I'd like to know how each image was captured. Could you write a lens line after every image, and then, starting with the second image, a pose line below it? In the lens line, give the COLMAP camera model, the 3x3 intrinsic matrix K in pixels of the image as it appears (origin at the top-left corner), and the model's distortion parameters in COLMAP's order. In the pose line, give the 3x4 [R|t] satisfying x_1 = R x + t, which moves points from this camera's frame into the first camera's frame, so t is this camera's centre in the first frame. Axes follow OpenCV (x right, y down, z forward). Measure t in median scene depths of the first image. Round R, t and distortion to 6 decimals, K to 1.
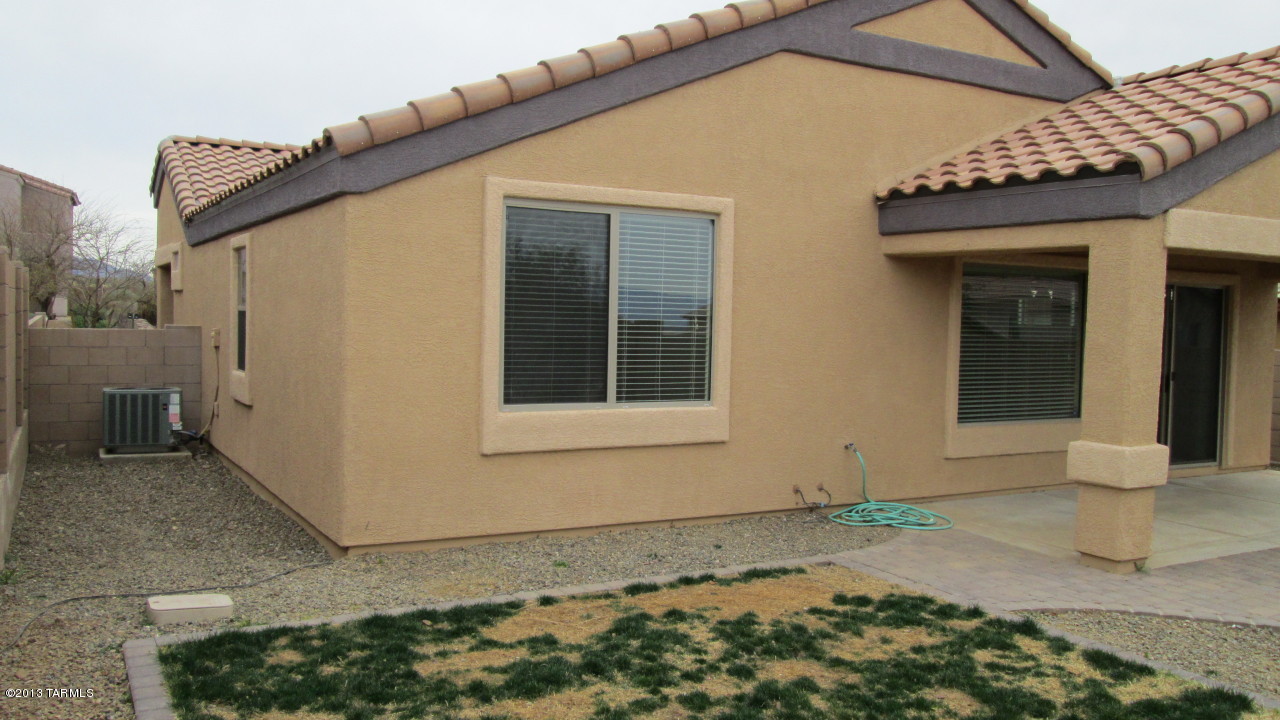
lens RADIAL K [[1073.2, 0, 643.2], [0, 1073.2, 352.1], [0, 0, 1]] dist [-0.047543, 0.037539]
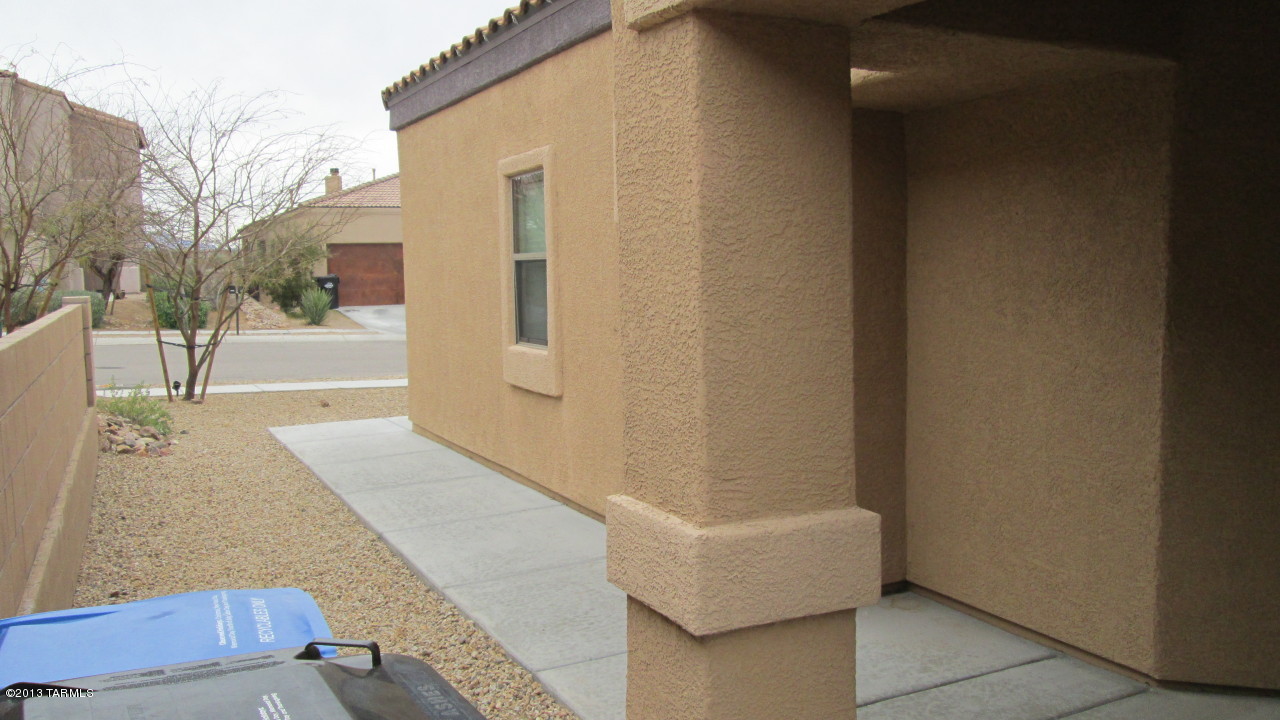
lens RADIAL K [[1073.2, 0, 639.4], [0, 1073.2, 365.2], [0, 0, 1]] dist [-0.047543, 0.037539]
pose [[0.998020, -0.028958, -0.055843, -0.183543], [0.031657, 0.998342, 0.048069, -0.010554], [0.054358, -0.049742, 0.997282, 0.329576]]
